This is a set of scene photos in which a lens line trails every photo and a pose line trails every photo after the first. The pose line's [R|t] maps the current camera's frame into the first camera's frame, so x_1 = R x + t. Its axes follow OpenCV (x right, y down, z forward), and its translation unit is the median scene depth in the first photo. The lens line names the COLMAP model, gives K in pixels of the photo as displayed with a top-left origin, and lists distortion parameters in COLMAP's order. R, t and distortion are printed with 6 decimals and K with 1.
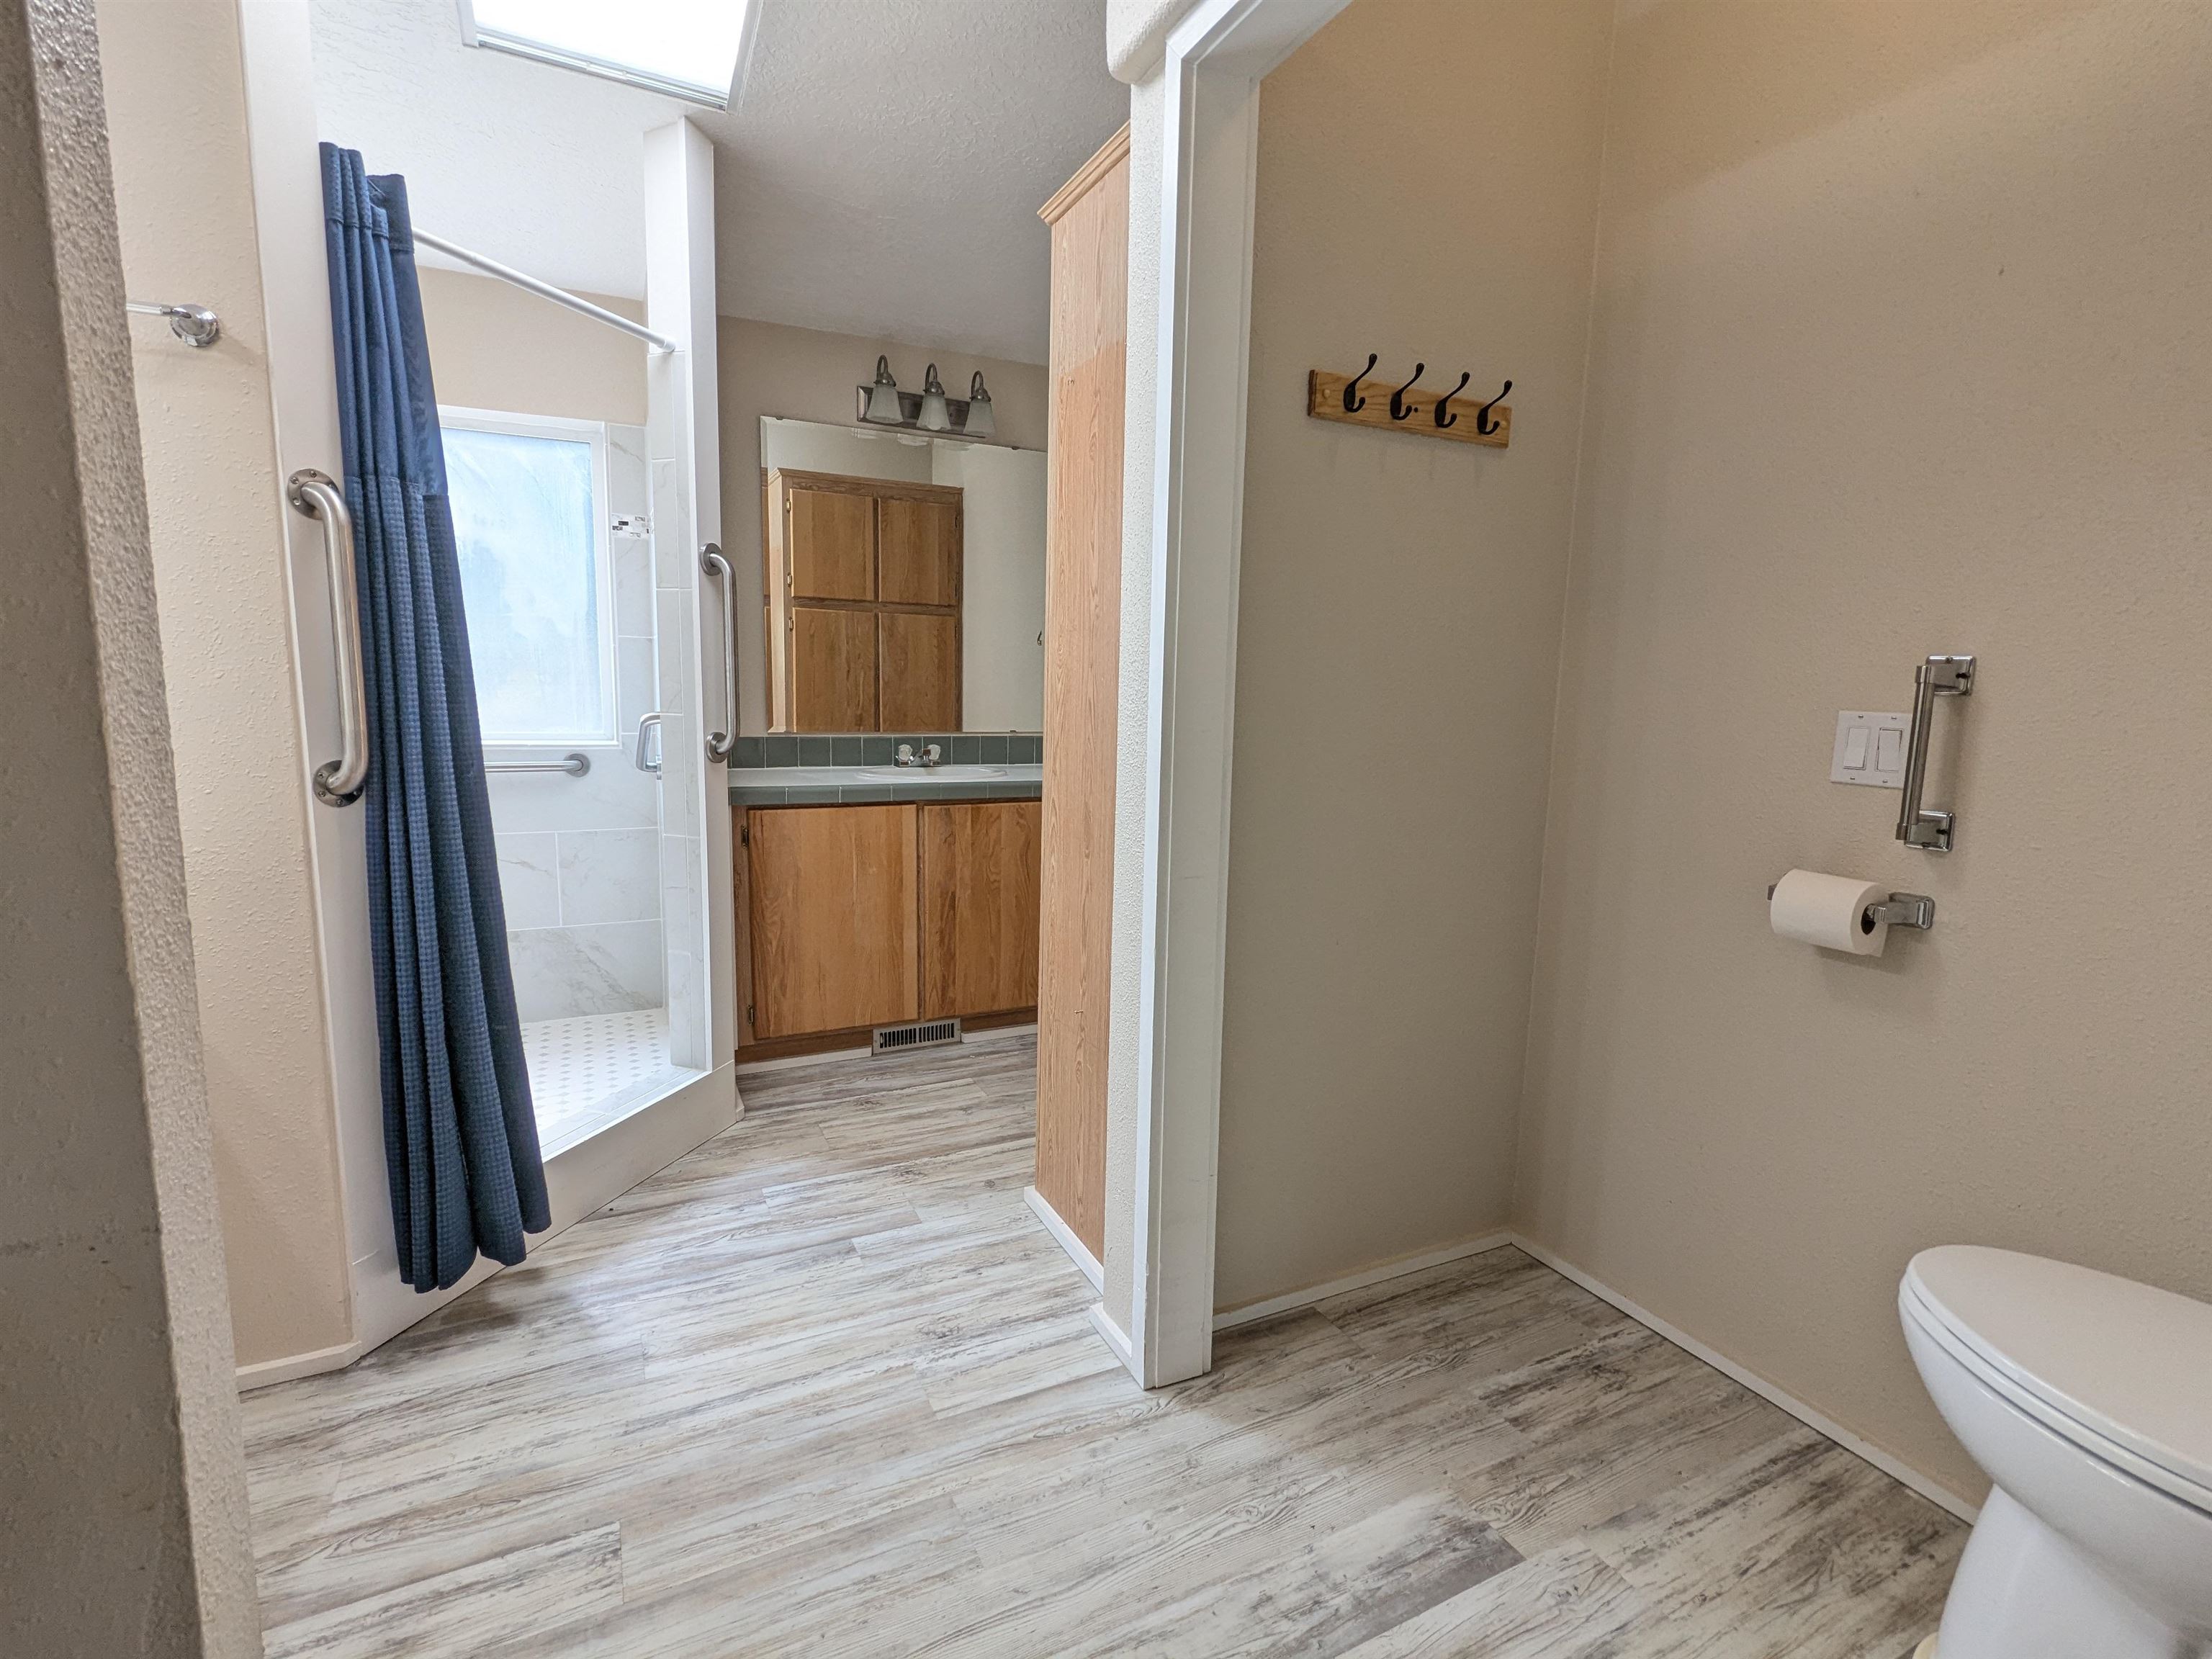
lens RADIAL K [[1034.4, 0, 1106.1], [0, 1034.4, 824.6], [0, 0, 1]] dist [-0.002515, -0.001046]
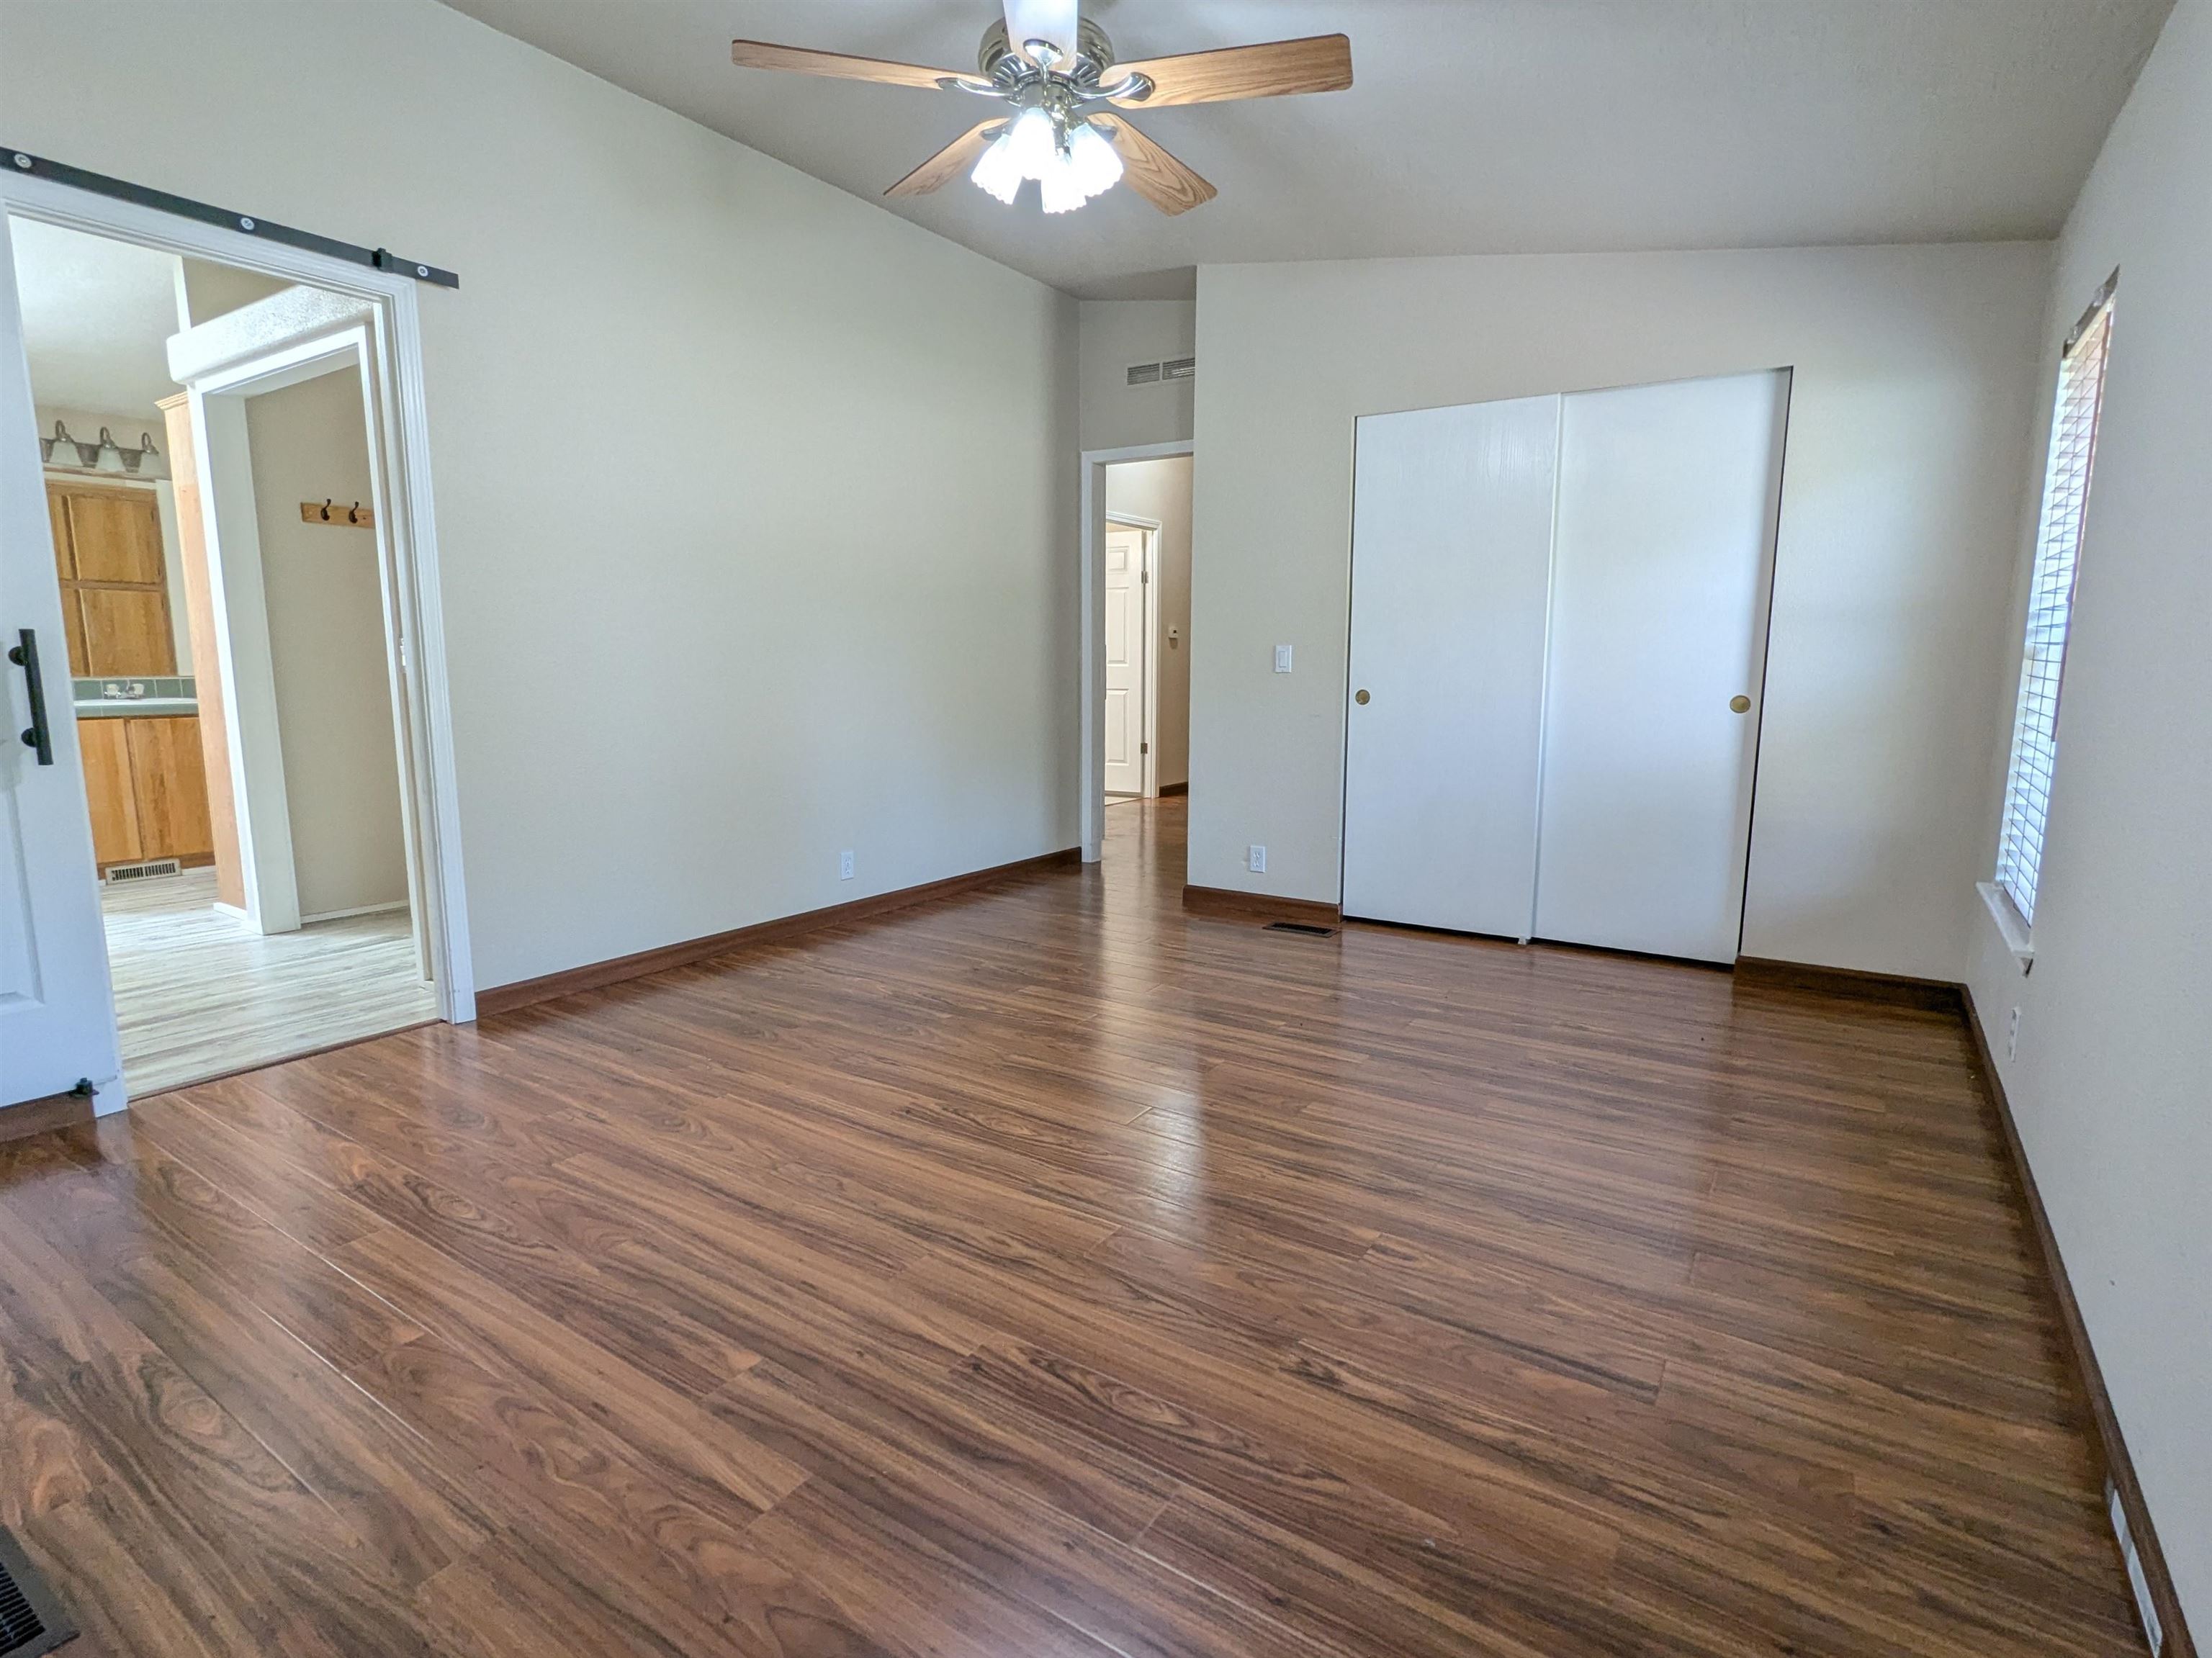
lens RADIAL K [[1097.2, 0, 1100.7], [0, 1097.2, 828.7], [0, 0, 1]] dist [-0.000193, -0.000836]
pose [[0.867067, -0.092100, 0.489604, 0.263319], [0.081699, 0.995745, 0.042624, 0.191178], [-0.491447, 0.003042, 0.870902, -1.138354]]
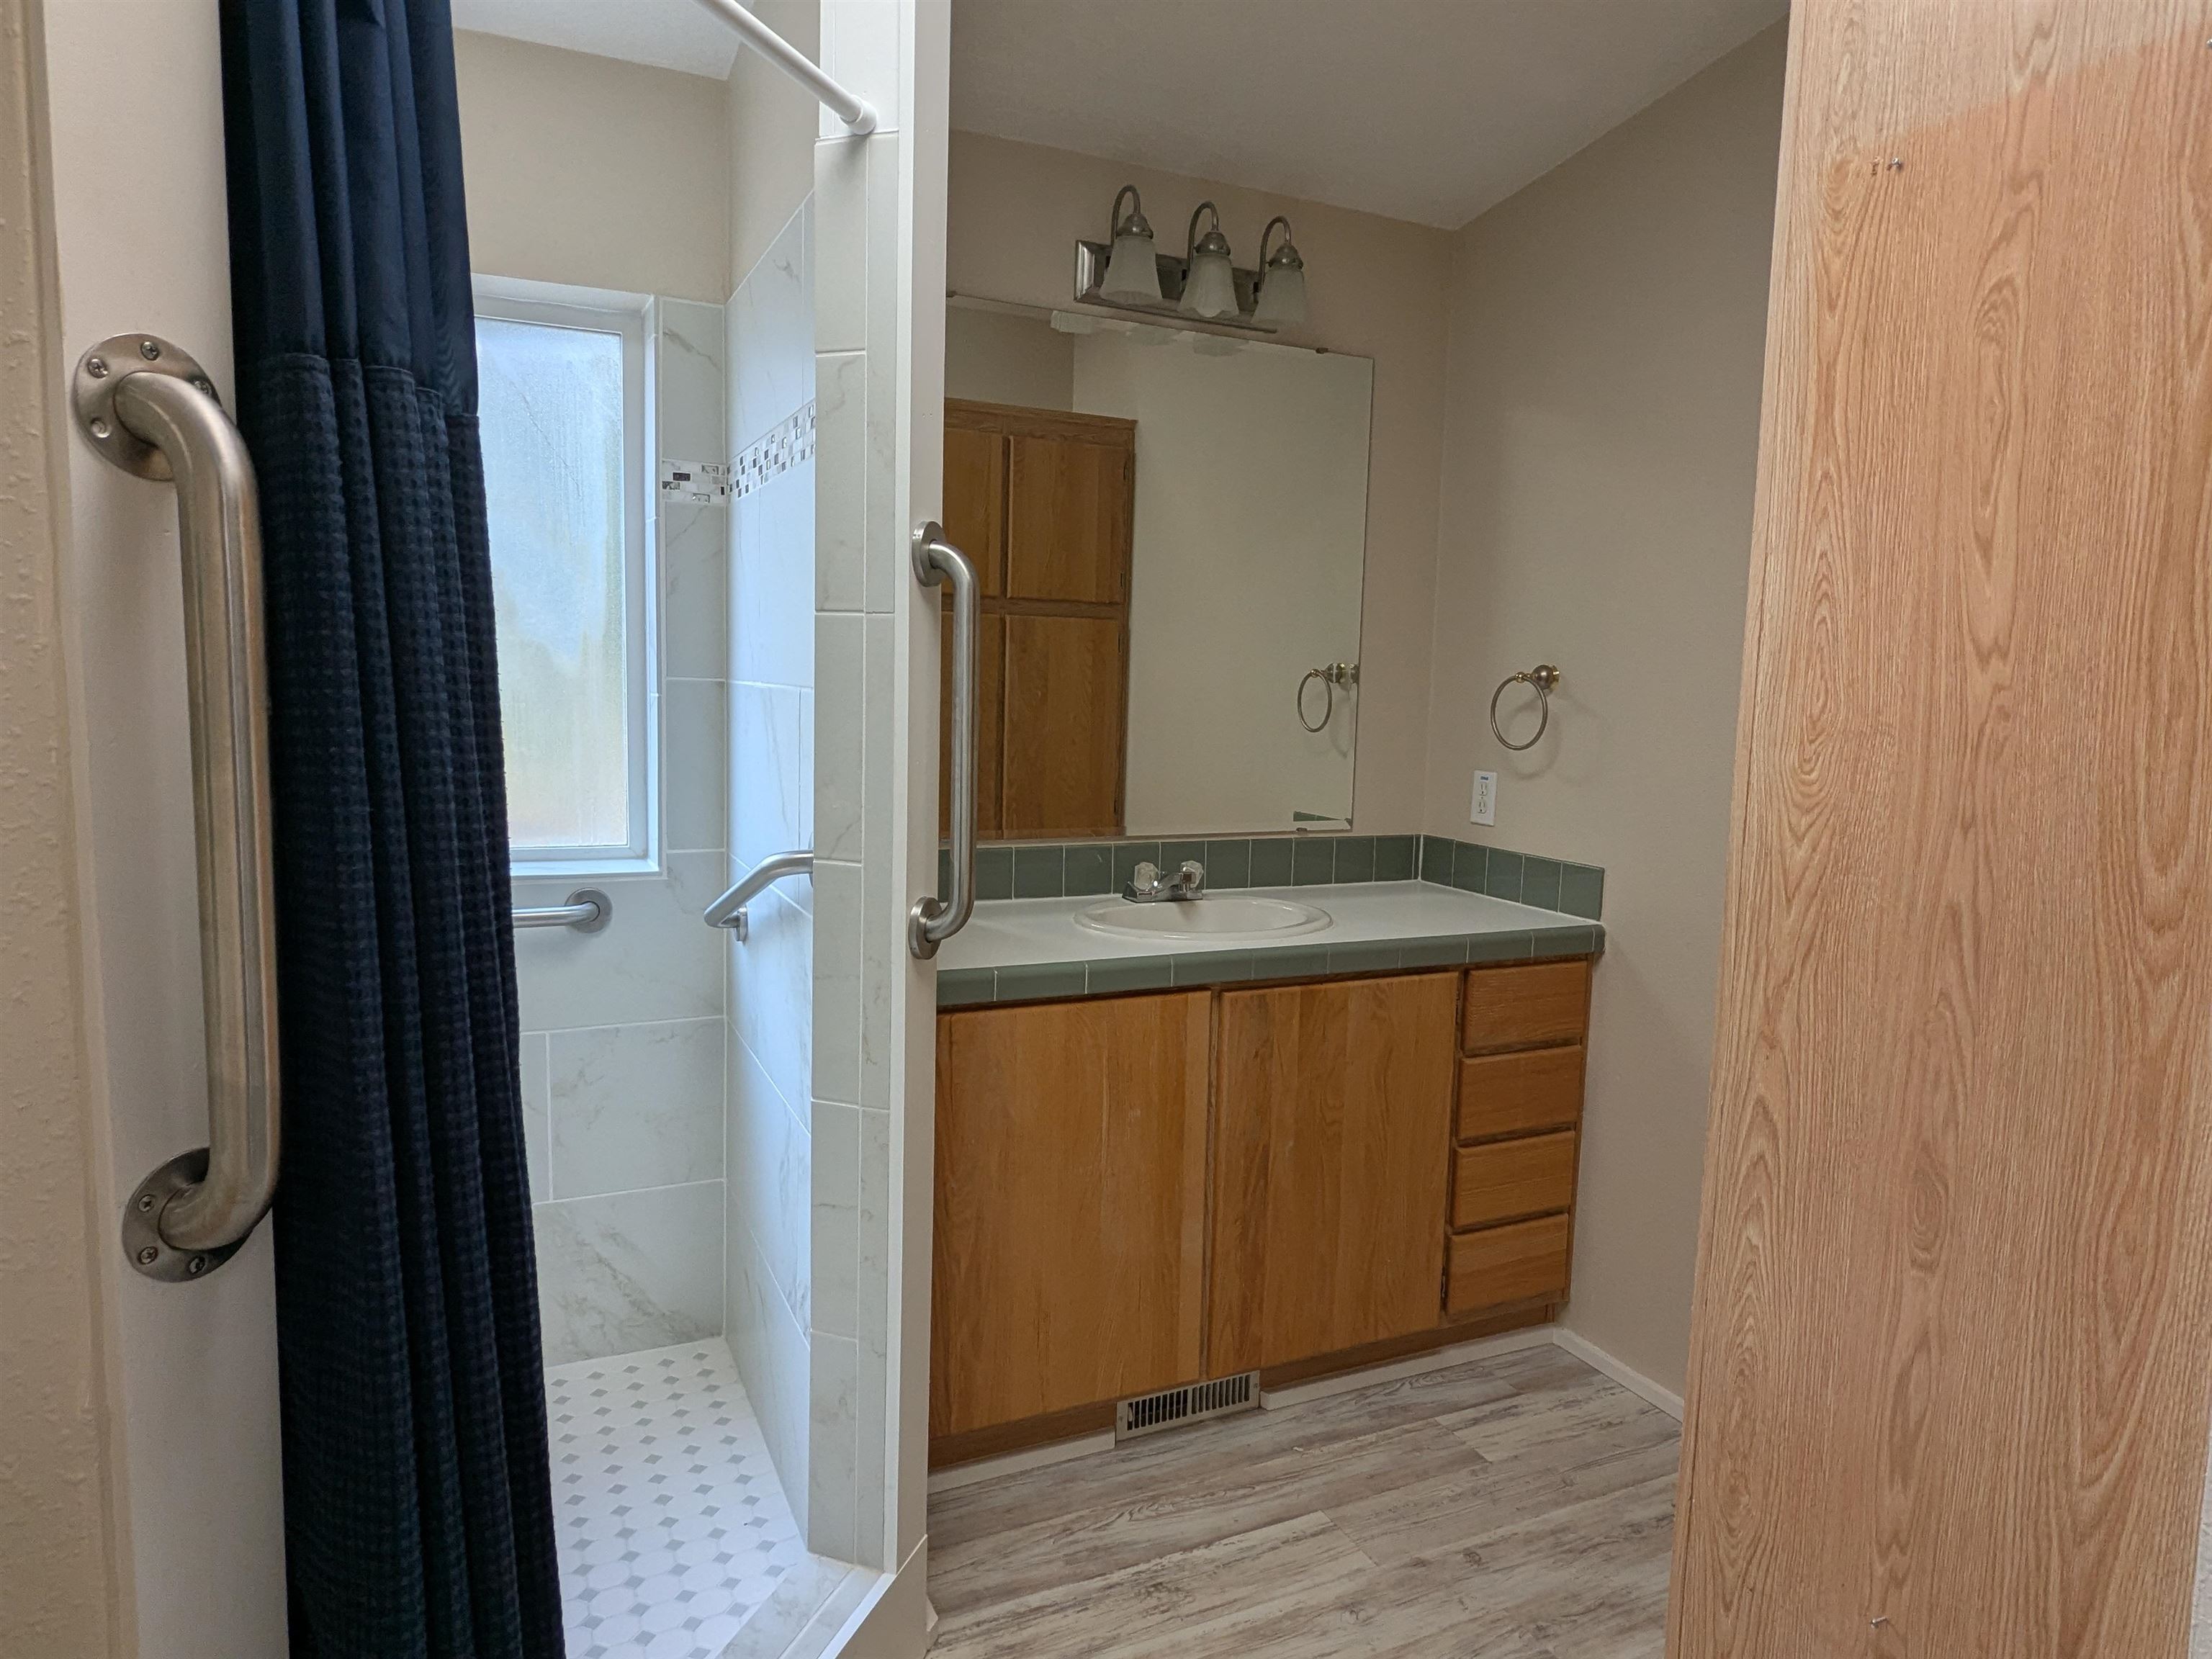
lens RADIAL K [[1344.9, 0, 1119.3], [0, 1344.9, 821.6], [0, 0, 1]] dist [-0.004532, 0.003624]
pose [[0.999941, 0.008244, -0.007059, -0.221417], [-0.008447, 0.999540, -0.029140, -0.085432], [0.006815, 0.029198, 0.999550, 0.279951]]
